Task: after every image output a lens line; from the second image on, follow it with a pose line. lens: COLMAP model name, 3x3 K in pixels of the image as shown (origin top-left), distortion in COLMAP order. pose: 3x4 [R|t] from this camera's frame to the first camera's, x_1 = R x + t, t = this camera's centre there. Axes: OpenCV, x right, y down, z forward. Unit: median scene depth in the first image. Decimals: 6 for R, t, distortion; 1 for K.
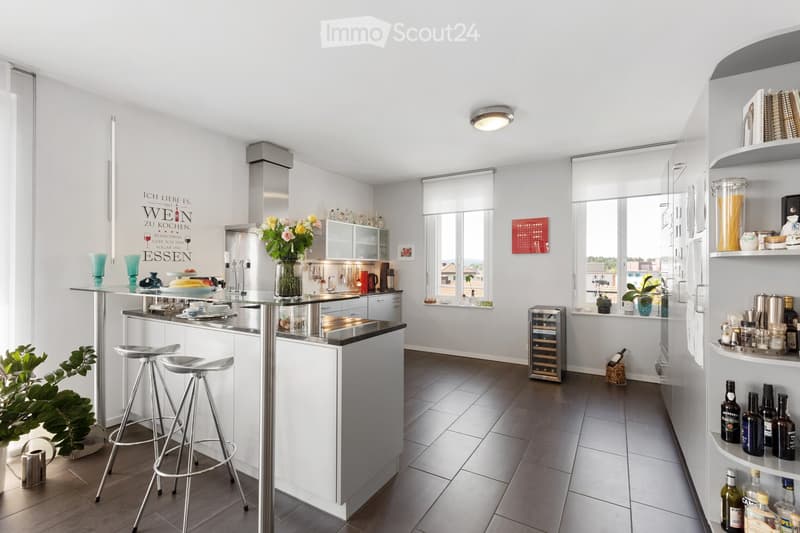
lens RADIAL K [[362.2, 0, 399.5], [0, 362.2, 266.1], [0, 0, 1]] dist [-0.001781, -0.001330]
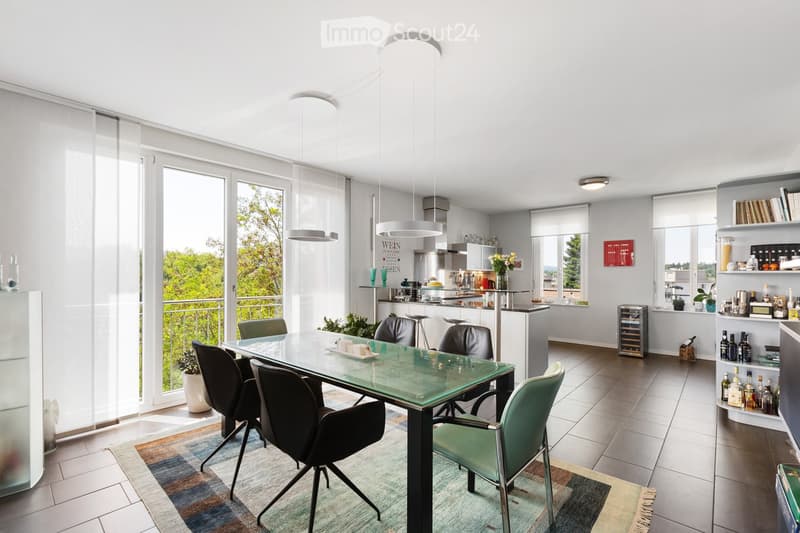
lens RADIAL K [[362.2, 0, 398.8], [0, 362.2, 269.6], [0, 0, 1]] dist [-0.001781, -0.001330]
pose [[0.982332, 0.001228, -0.187141, -0.221309], [-0.003035, 0.999951, -0.009371, -0.007407], [0.187120, 0.009773, 0.982288, -0.553118]]
